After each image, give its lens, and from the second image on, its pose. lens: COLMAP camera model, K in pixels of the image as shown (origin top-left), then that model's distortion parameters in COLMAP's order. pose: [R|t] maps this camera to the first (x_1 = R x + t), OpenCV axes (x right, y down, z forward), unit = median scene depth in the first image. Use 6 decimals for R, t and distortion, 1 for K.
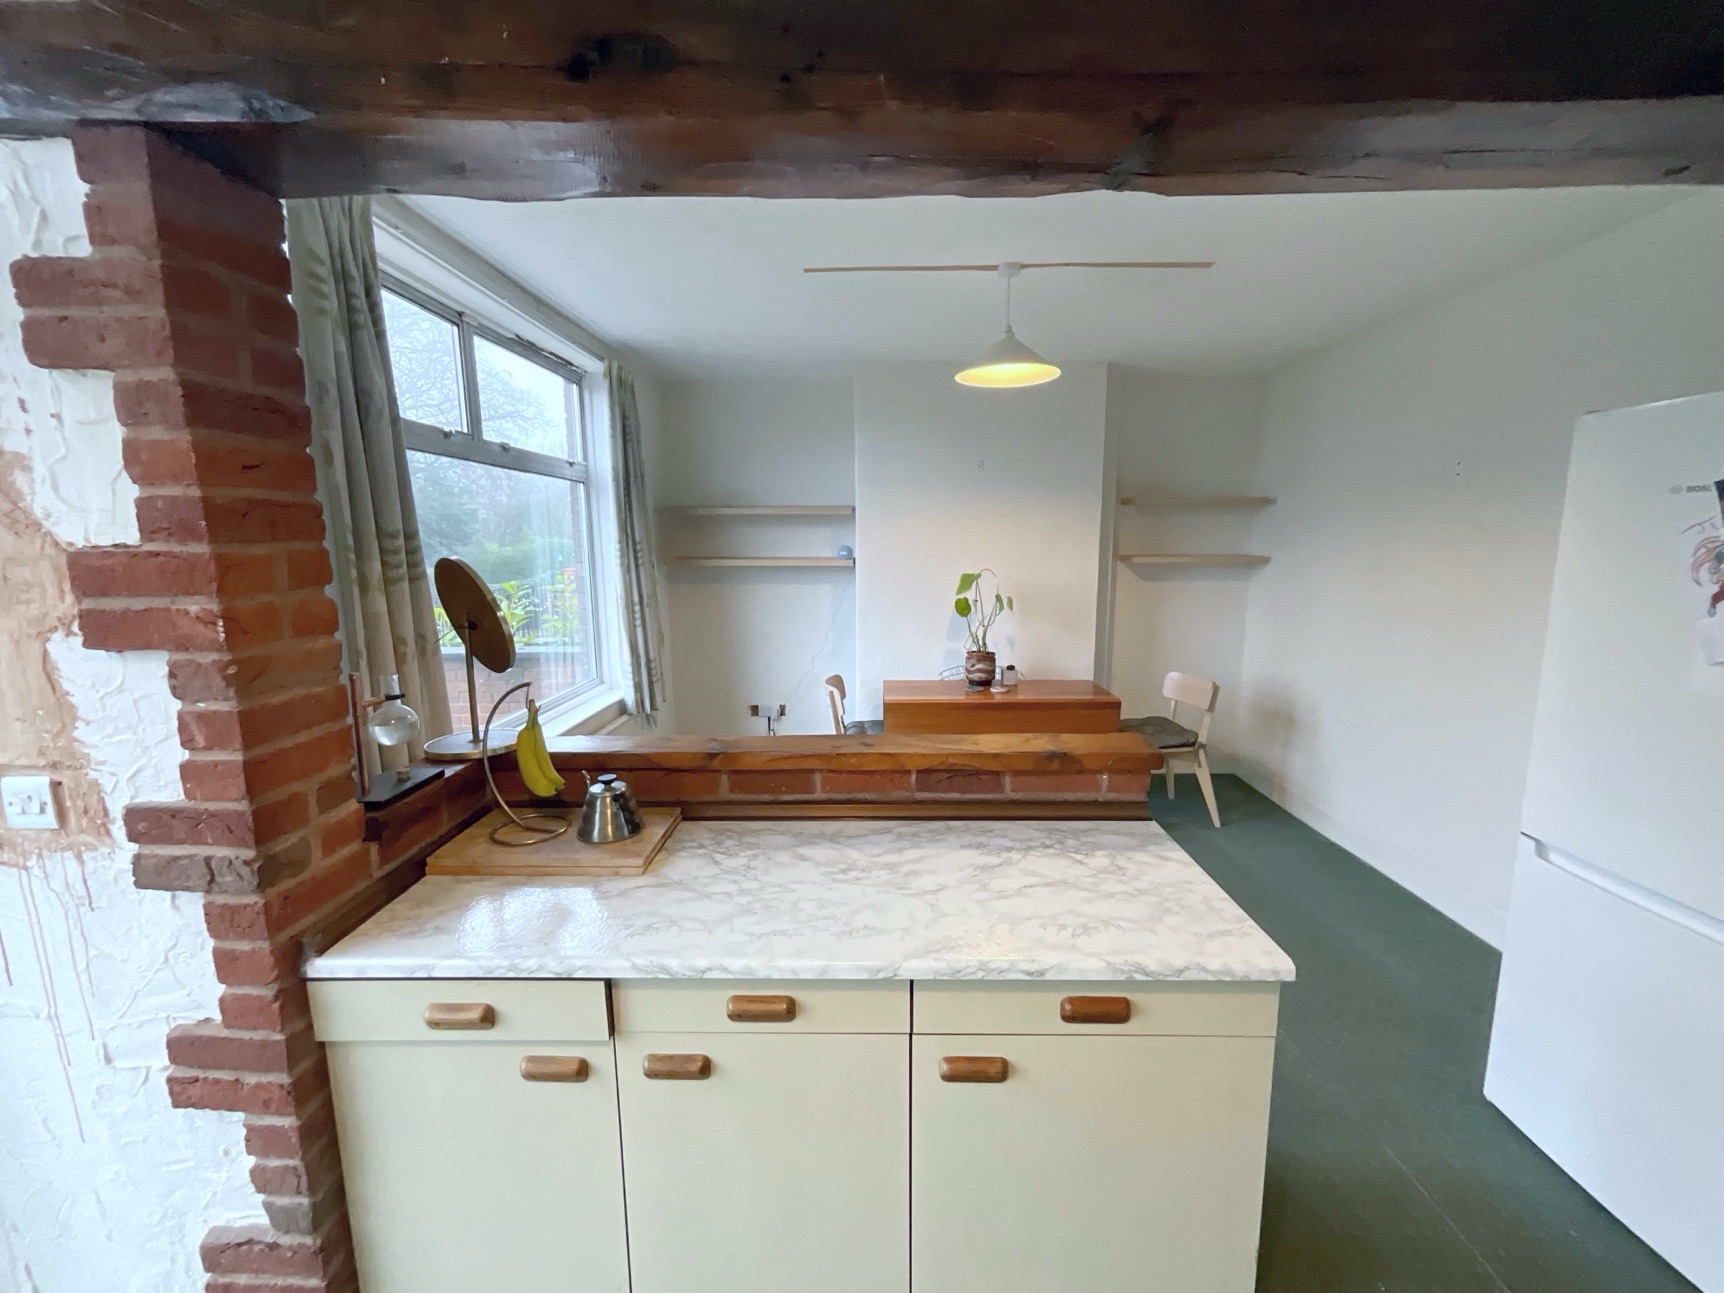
lens RADIAL K [[701.1, 0, 861.5], [0, 701.1, 645.8], [0, 0, 1]] dist [-0.013528, 0.012854]
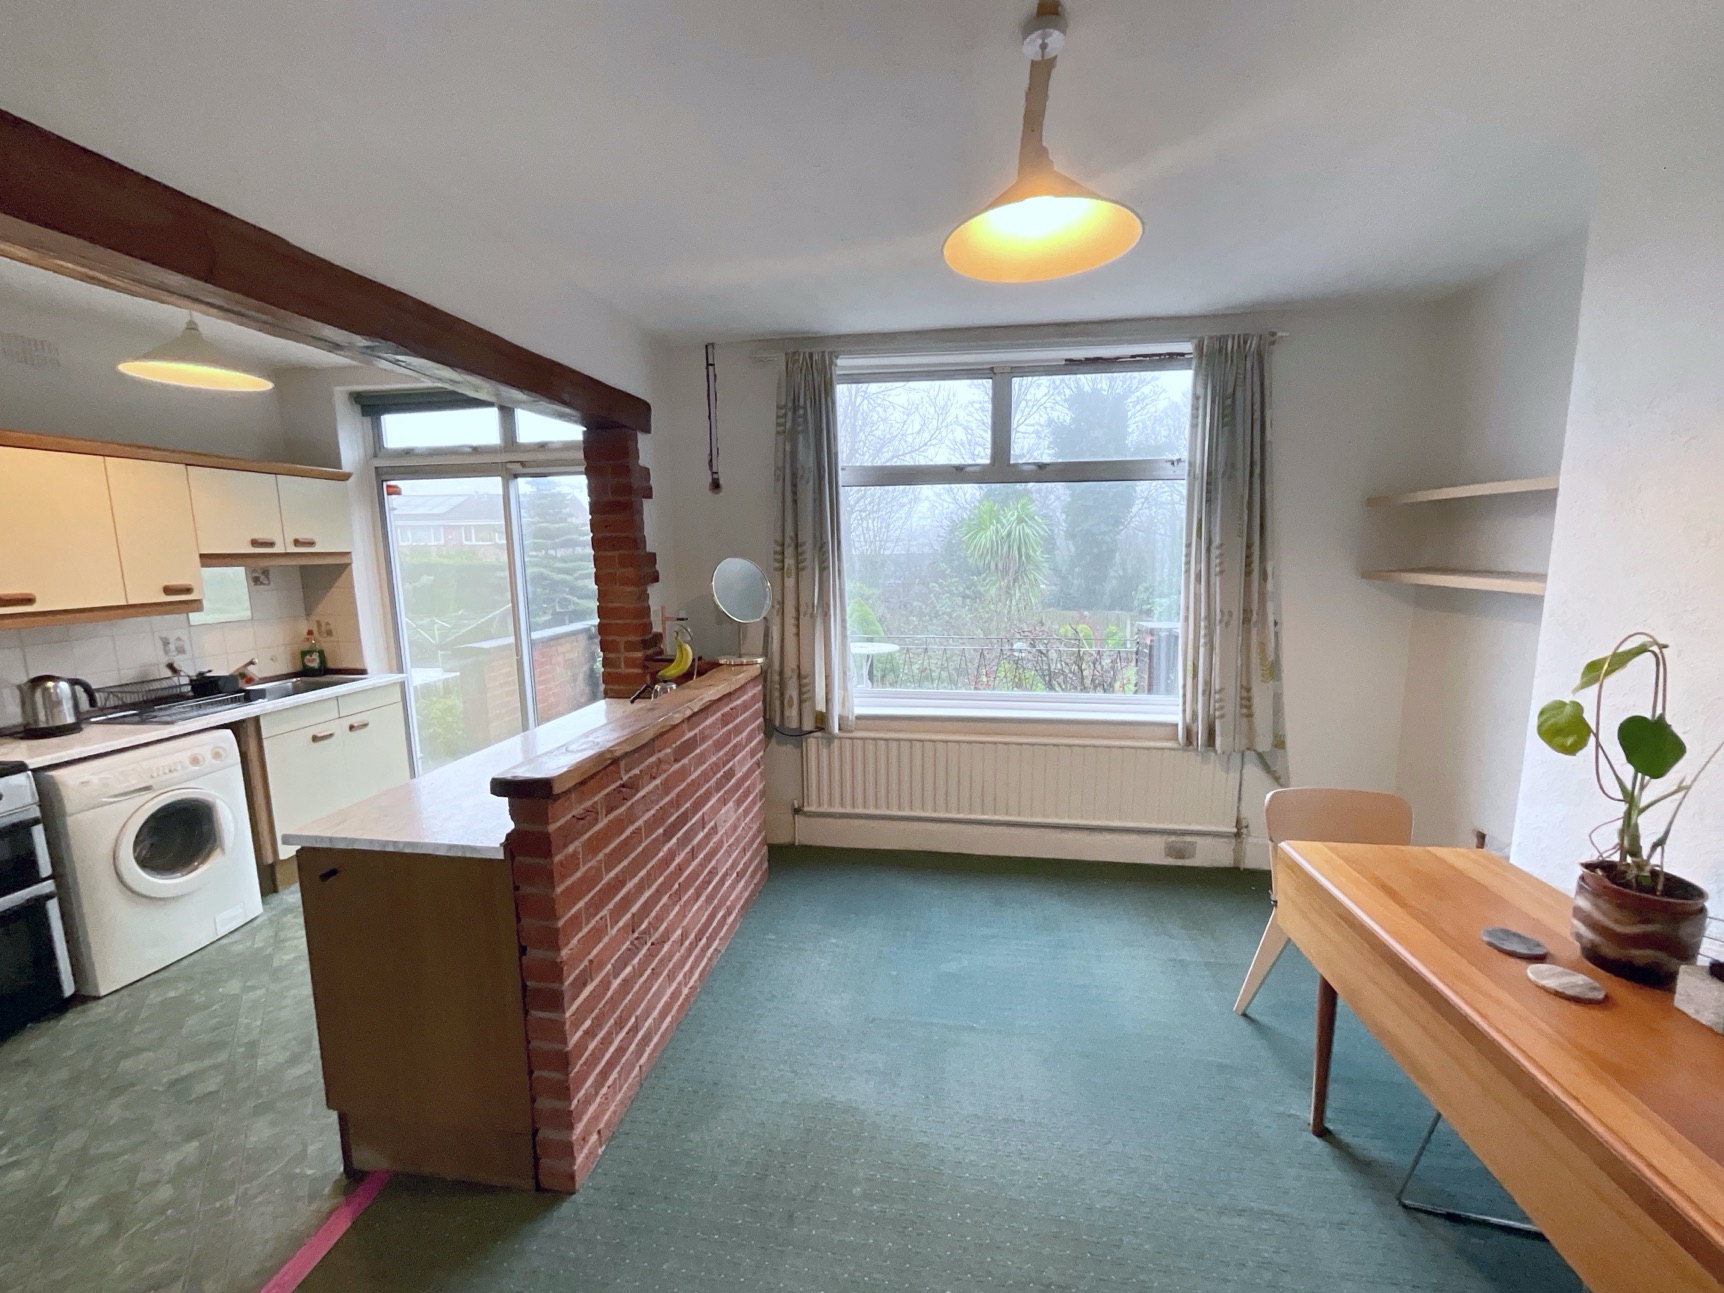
lens RADIAL K [[701.1, 0, 862.0], [0, 701.1, 646.5], [0, 0, 1]] dist [-0.002112, -0.000242]
pose [[-0.112512, 0.147880, -0.982585, 1.363266], [-0.136436, 0.977198, 0.162692, -0.262604], [0.984239, 0.152365, -0.089770, 1.644922]]
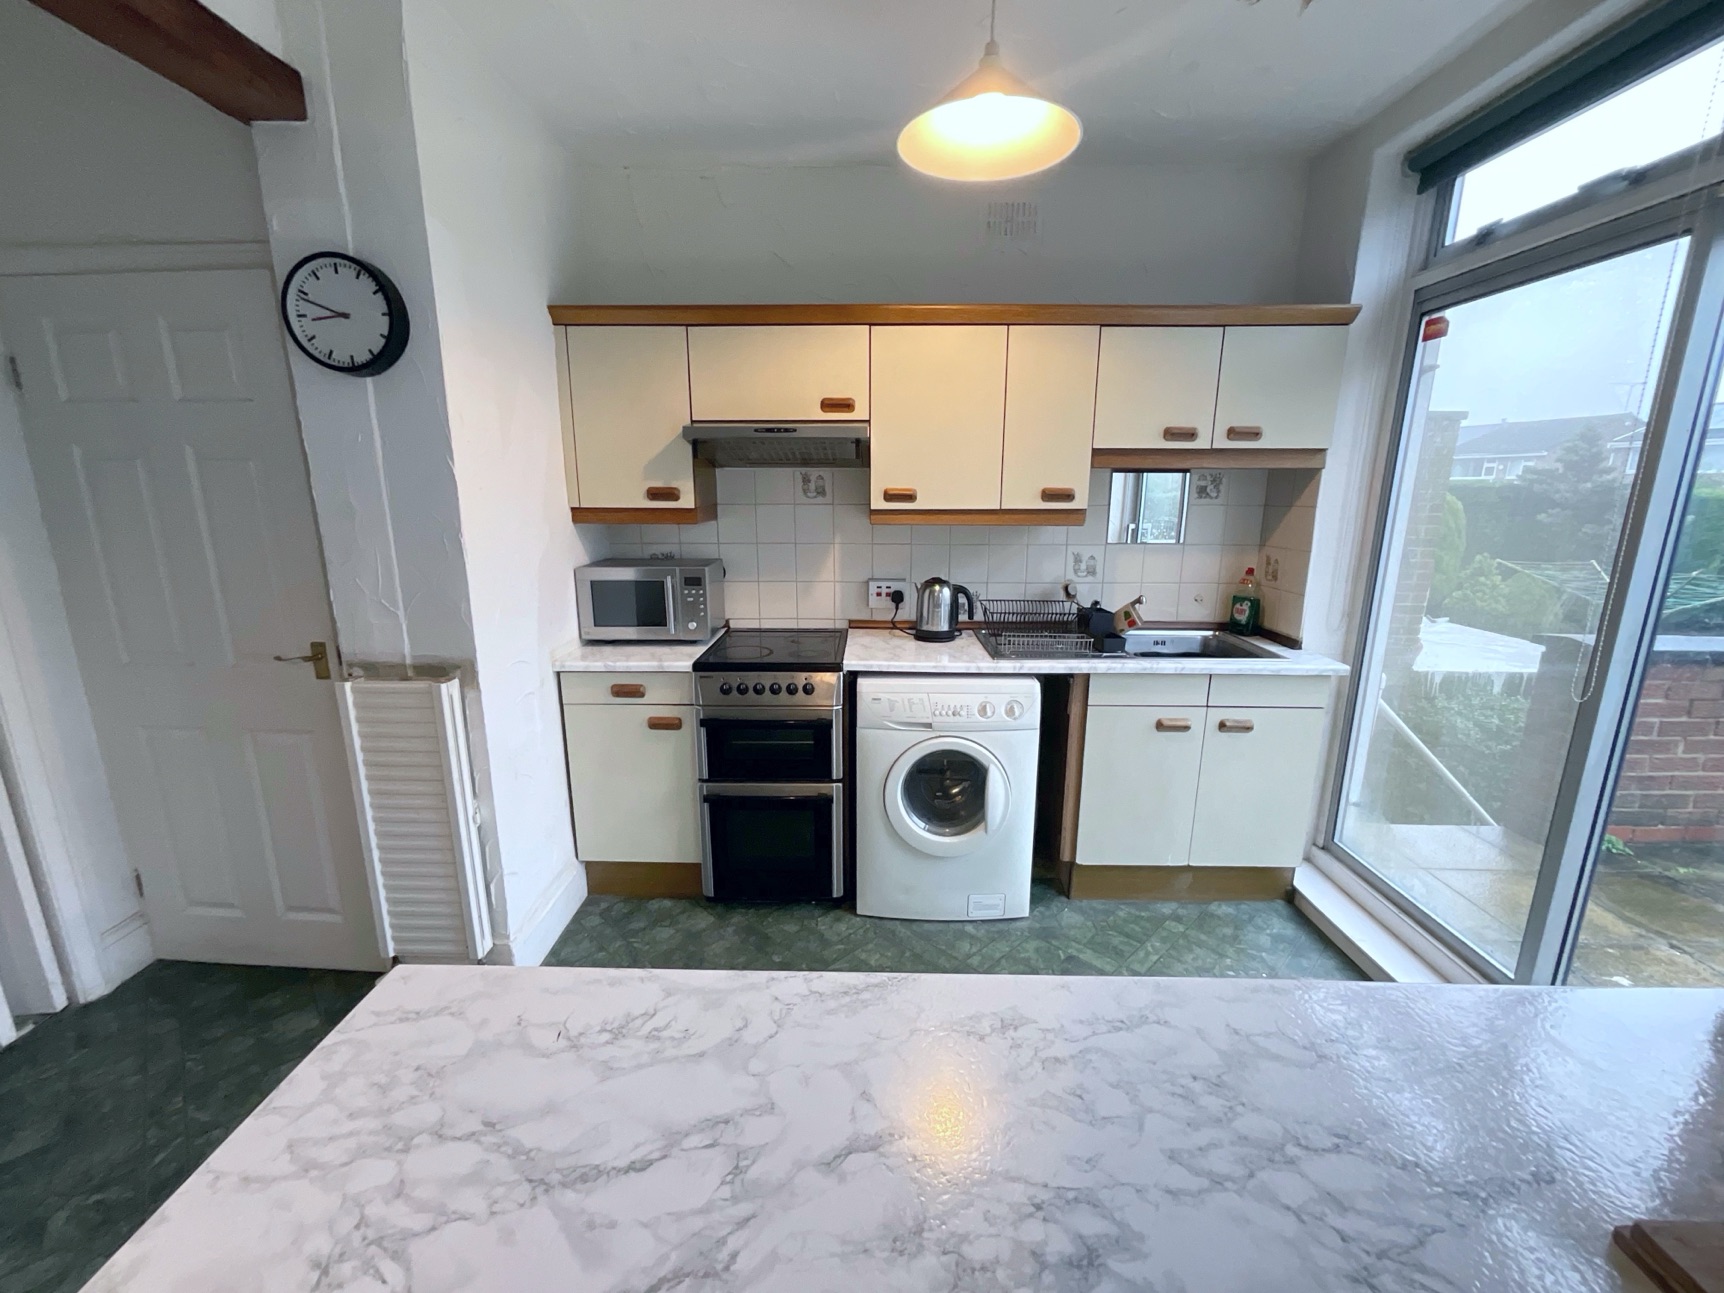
lens RADIAL K [[701.1, 0, 861.5], [0, 701.1, 645.8], [0, 0, 1]] dist [-0.013528, 0.012854]
pose [[-0.999898, 0.007460, -0.012219, 0.088538], [0.002406, 0.928922, 0.370267, -0.102638], [0.014113, 0.370199, -0.928845, 1.118601]]
